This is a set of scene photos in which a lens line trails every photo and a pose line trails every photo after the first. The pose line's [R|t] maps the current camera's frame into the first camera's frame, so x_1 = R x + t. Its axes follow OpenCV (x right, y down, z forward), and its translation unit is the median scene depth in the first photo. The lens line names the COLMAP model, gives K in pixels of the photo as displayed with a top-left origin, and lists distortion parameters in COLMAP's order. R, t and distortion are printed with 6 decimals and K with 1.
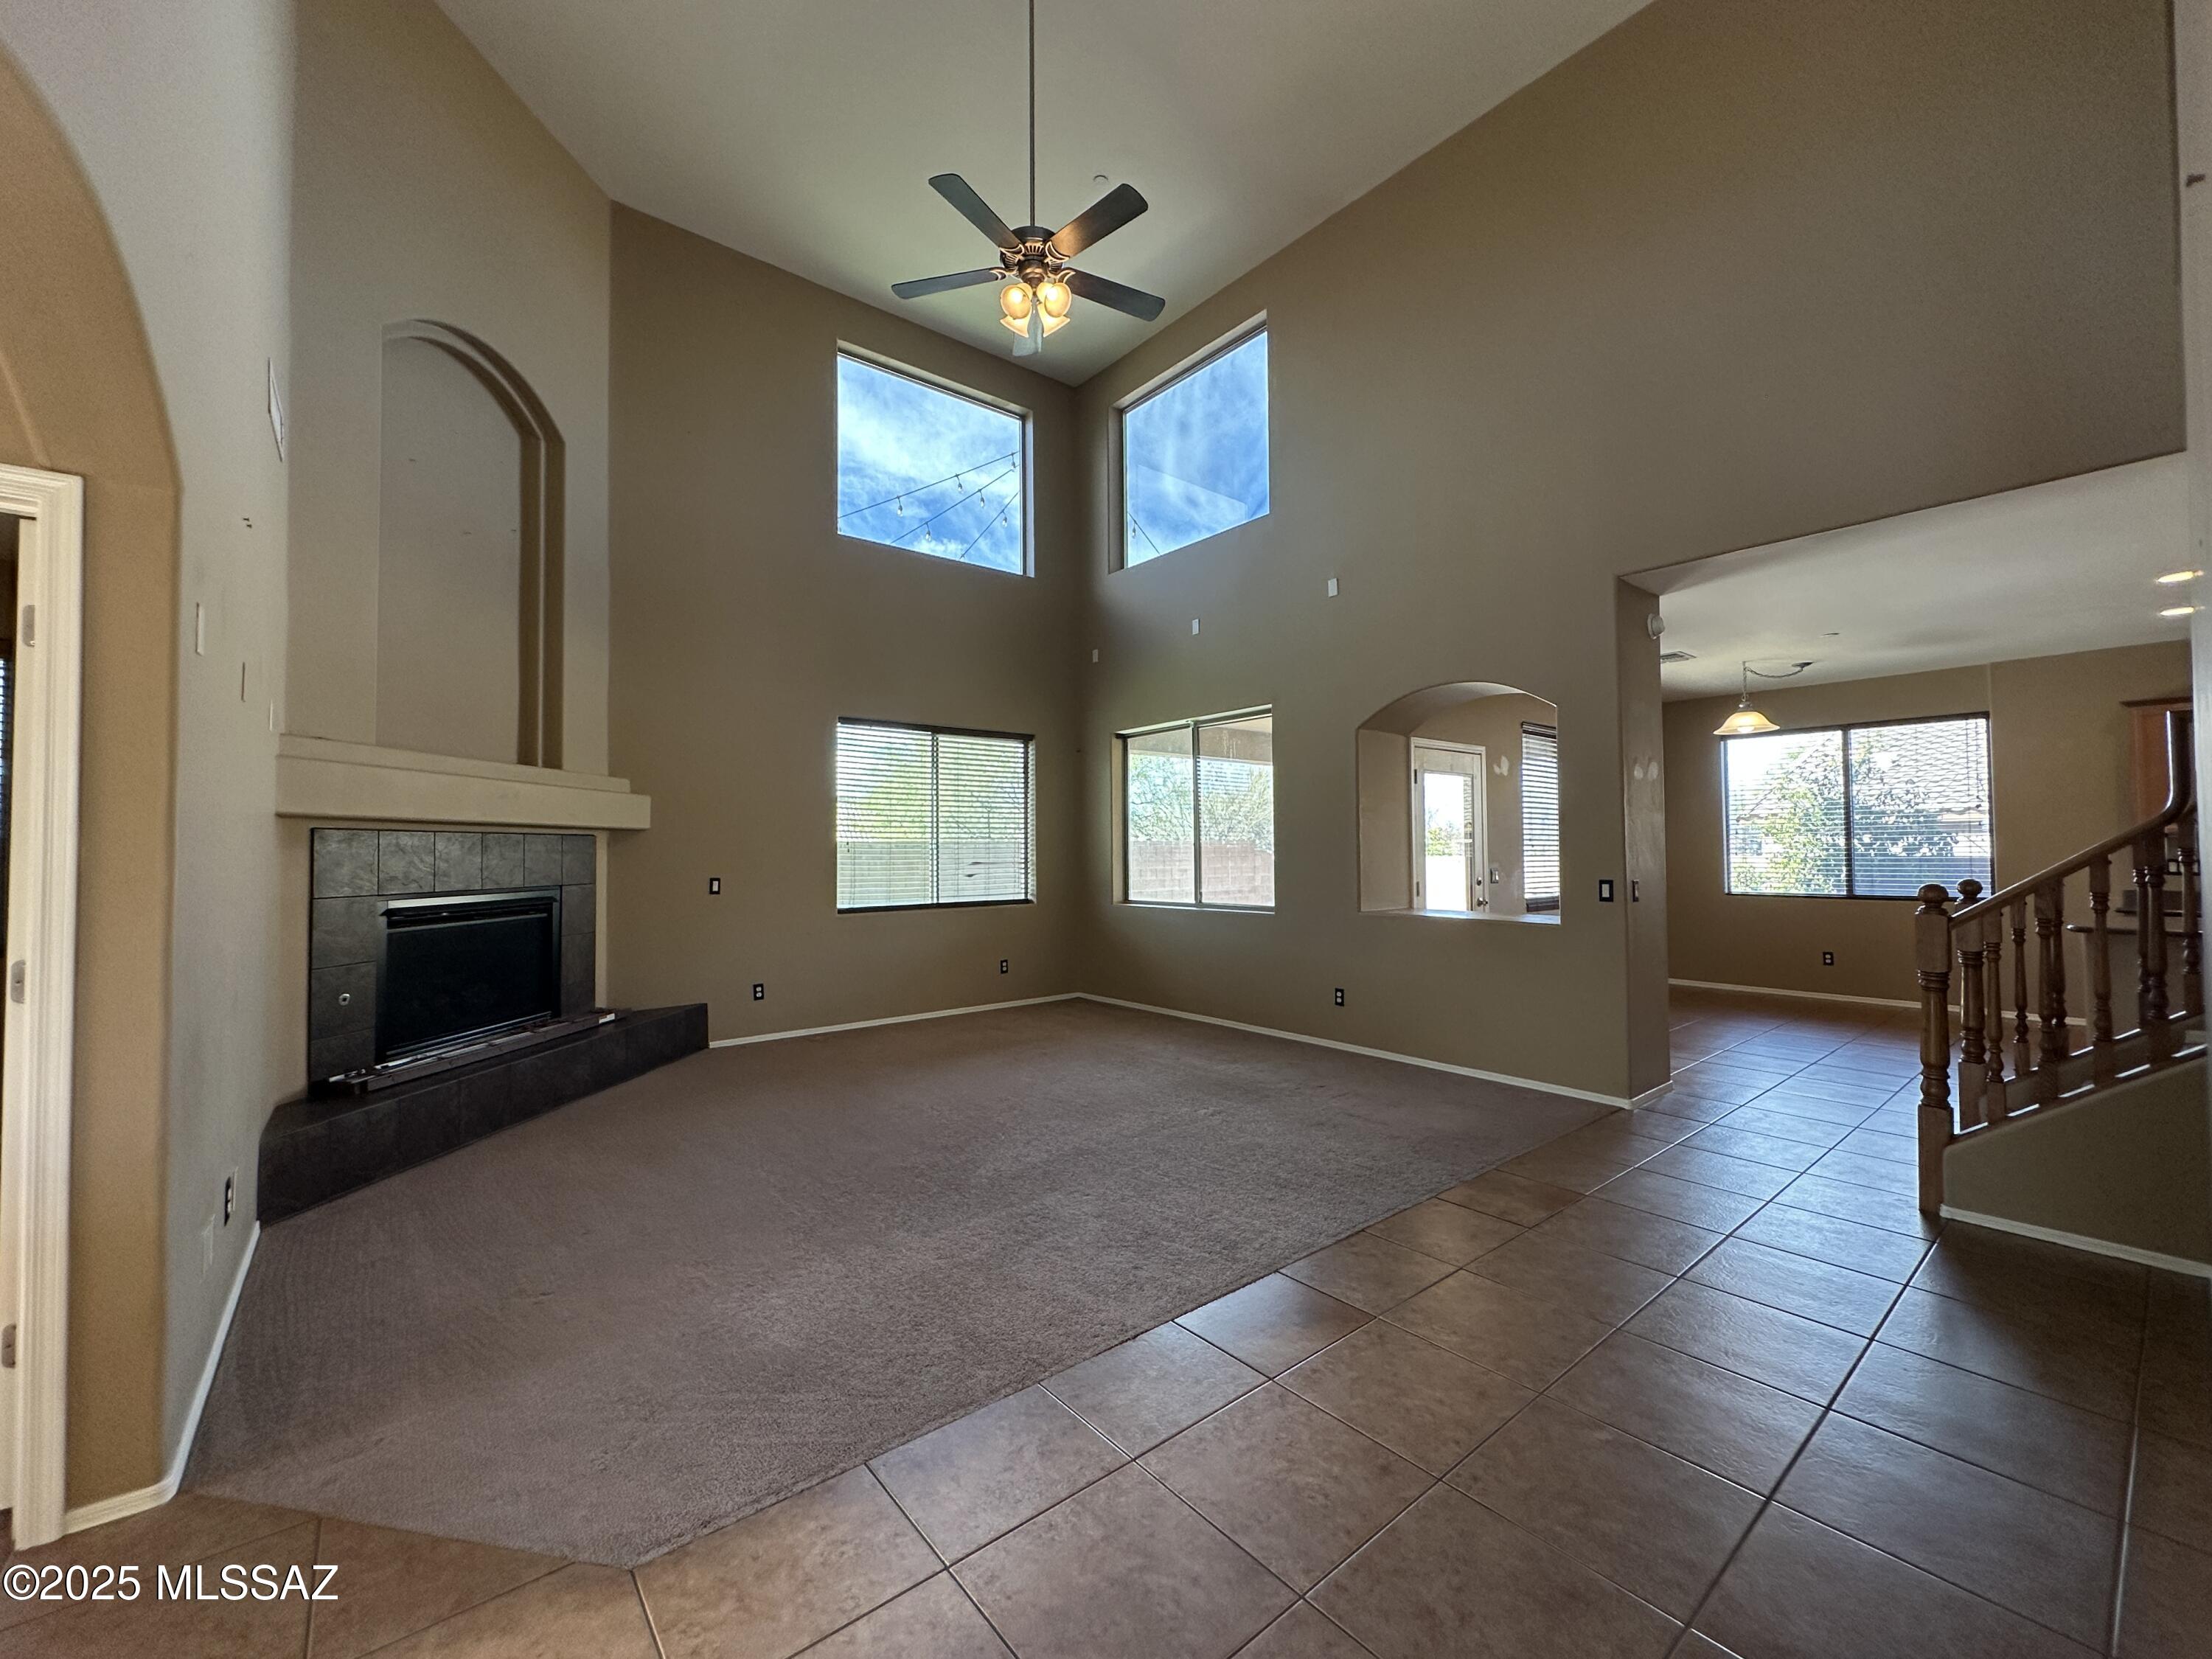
lens RADIAL K [[883.7, 0, 1106.0], [0, 883.7, 829.5], [0, 0, 1]] dist [-0.001386, 0.000699]
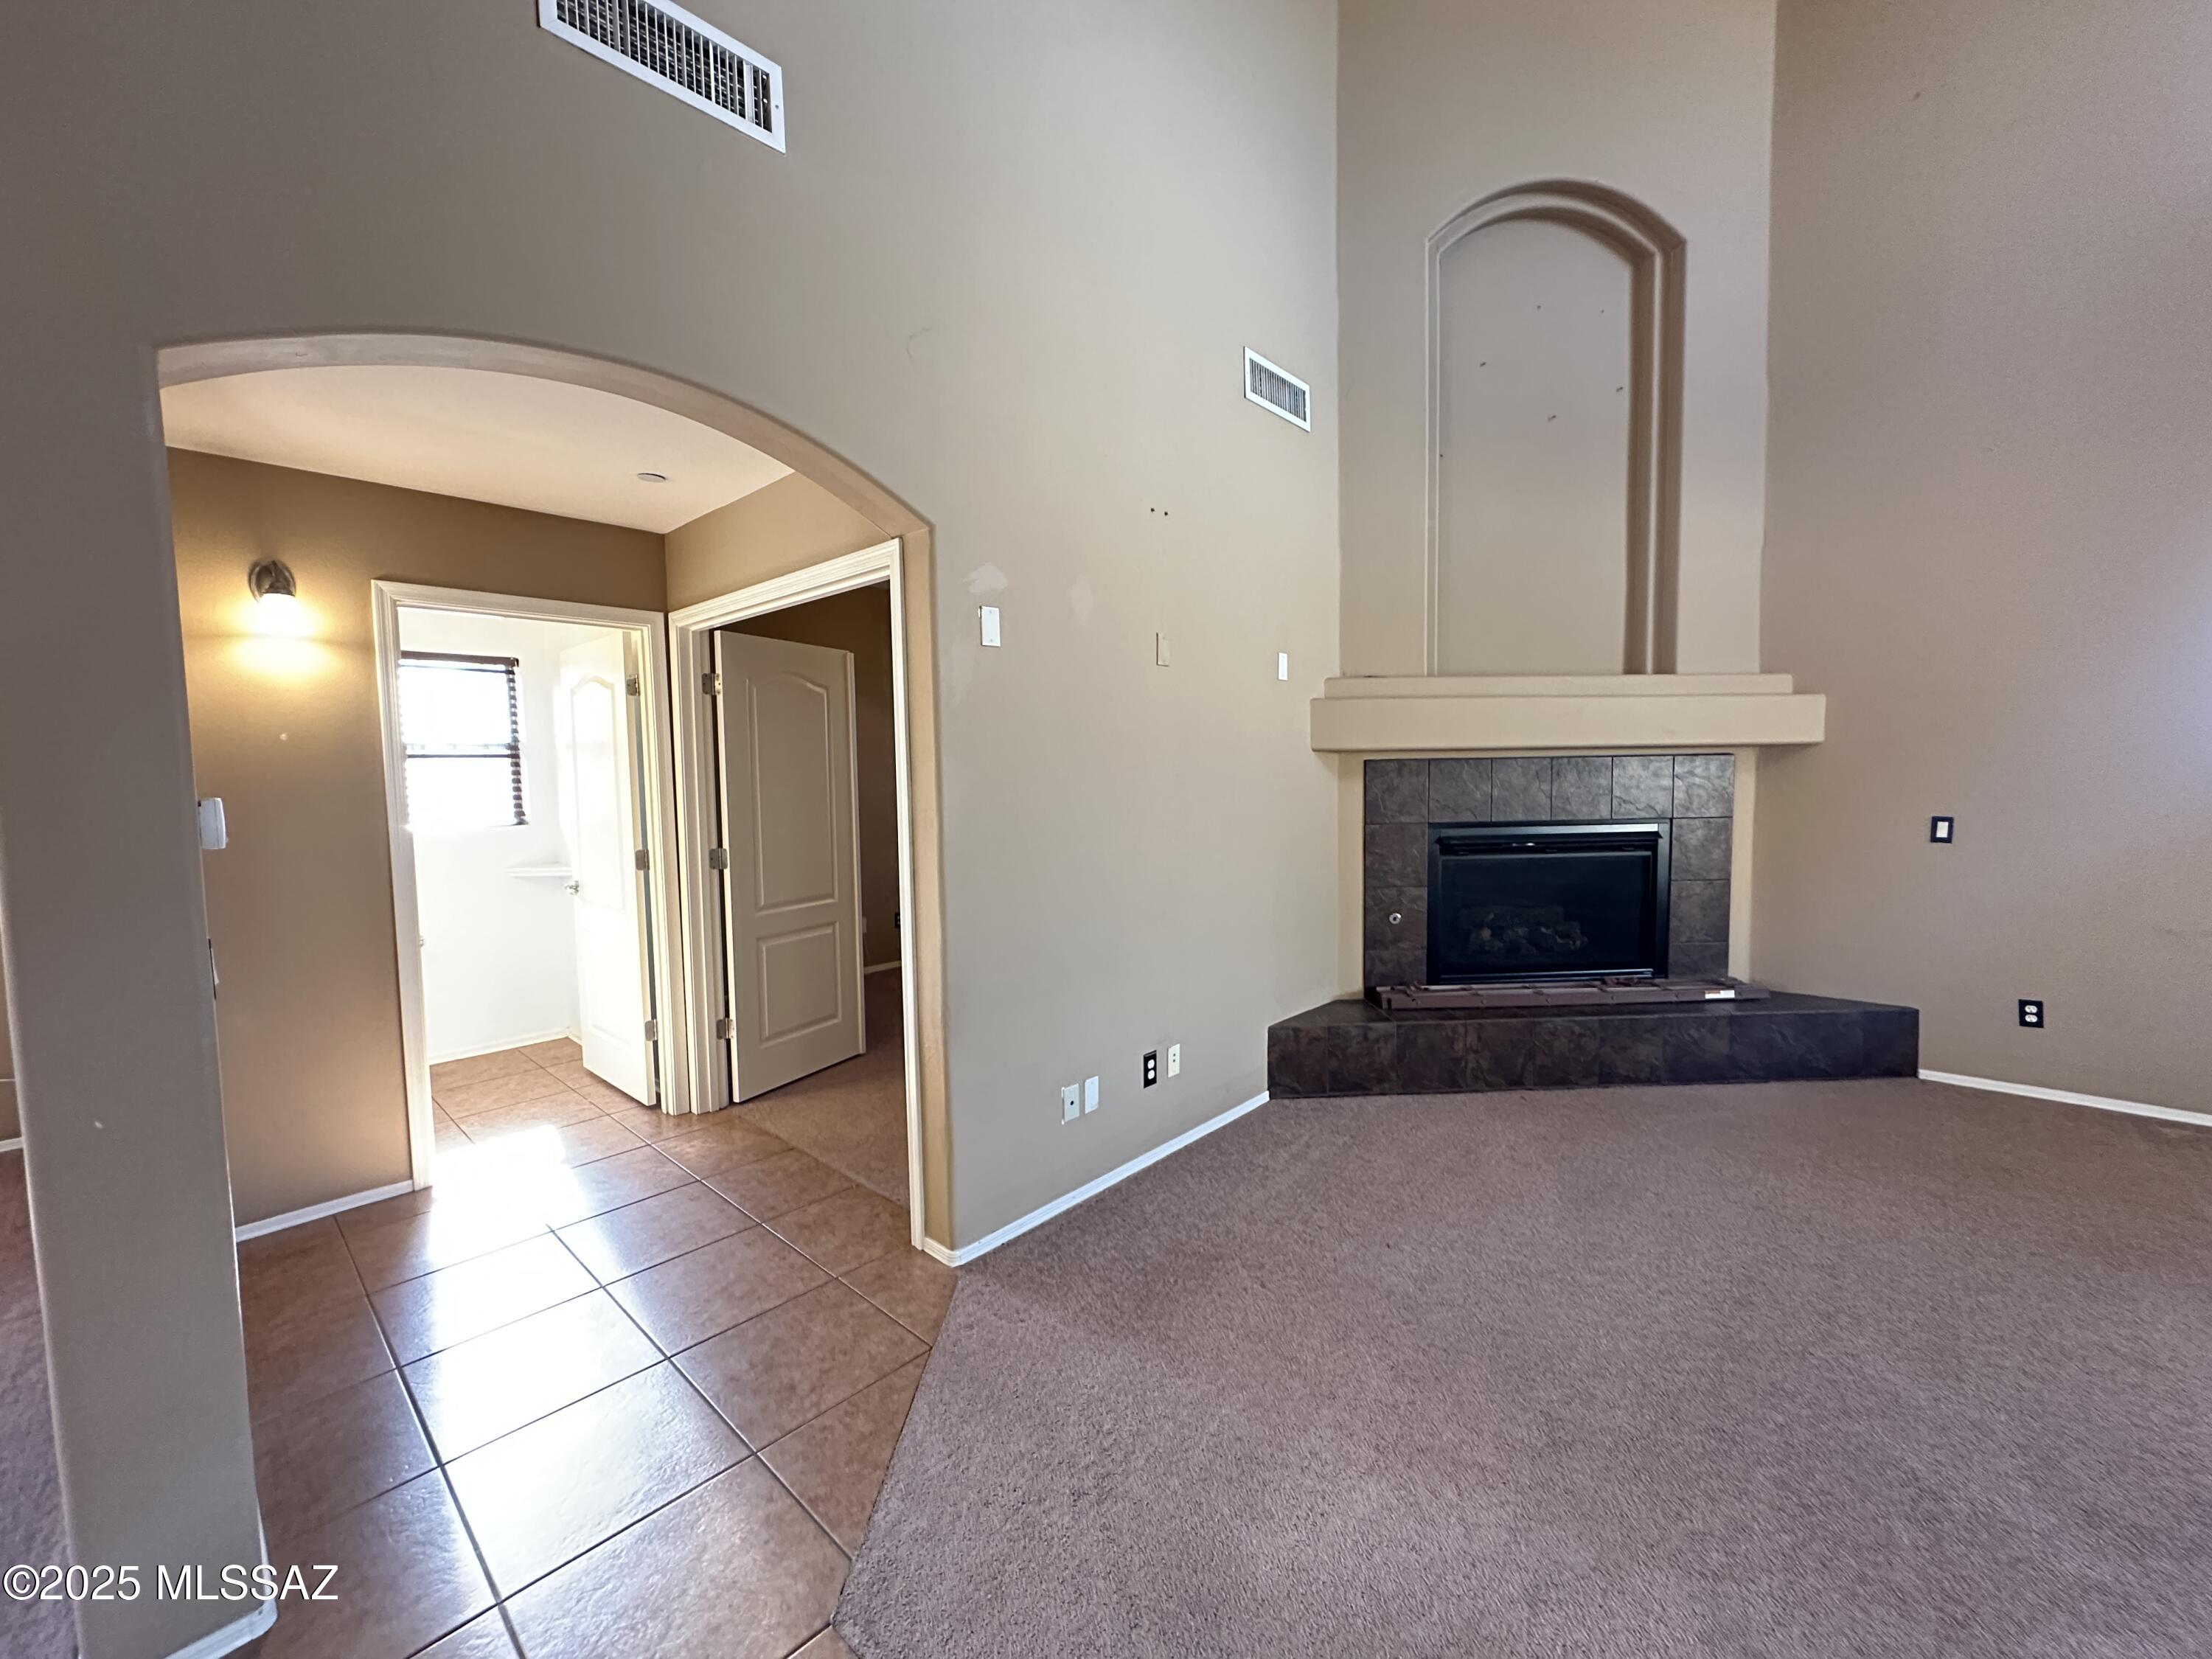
lens RADIAL K [[885.2, 0, 1104.9], [0, 885.2, 828.7], [0, 0, 1]] dist [-0.002535, 0.000481]
pose [[0.142953, 0.068601, -0.987349, 0.108708], [0.040822, 0.996337, 0.075136, -0.009716], [0.988887, -0.051046, 0.139629, 0.379212]]
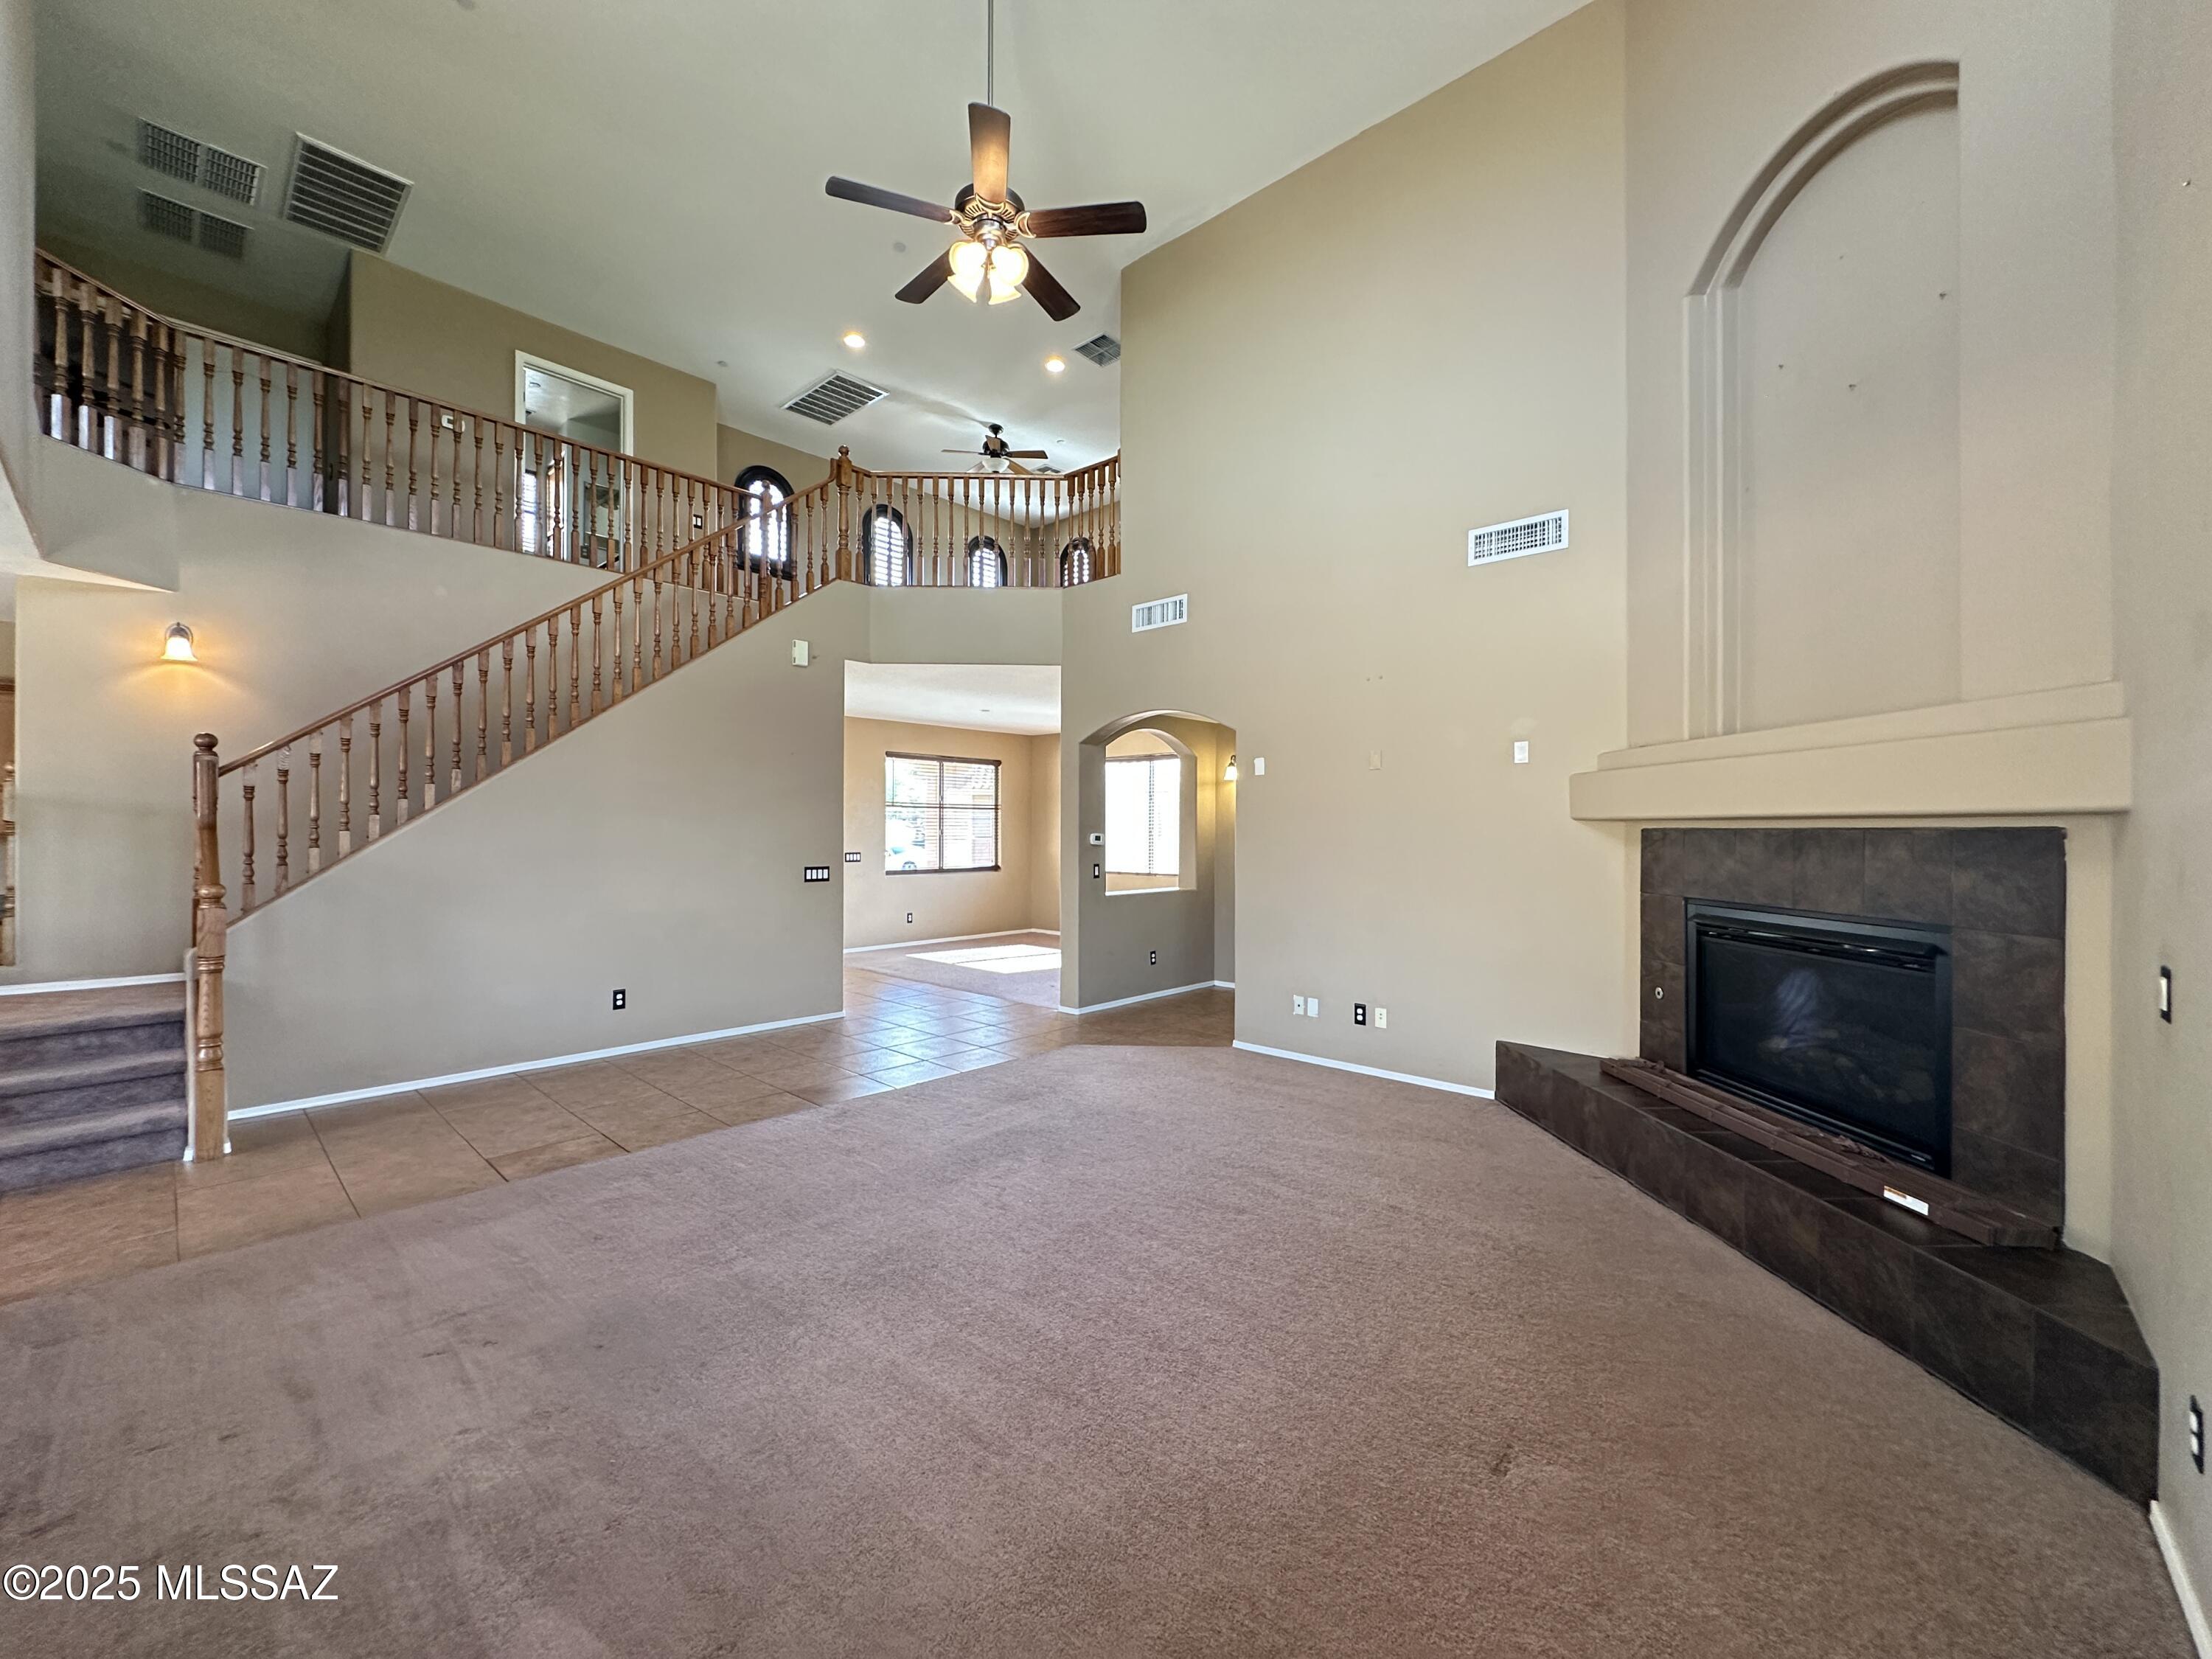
lens RADIAL K [[883.7, 0, 1106.0], [0, 883.7, 829.5], [0, 0, 1]] dist [-0.001386, 0.000699]
pose [[-0.989703, 0.001440, -0.143130, -0.052436], [0.004809, 0.999719, -0.023194, 0.015386], [0.143057, -0.023643, -0.989432, 1.458259]]
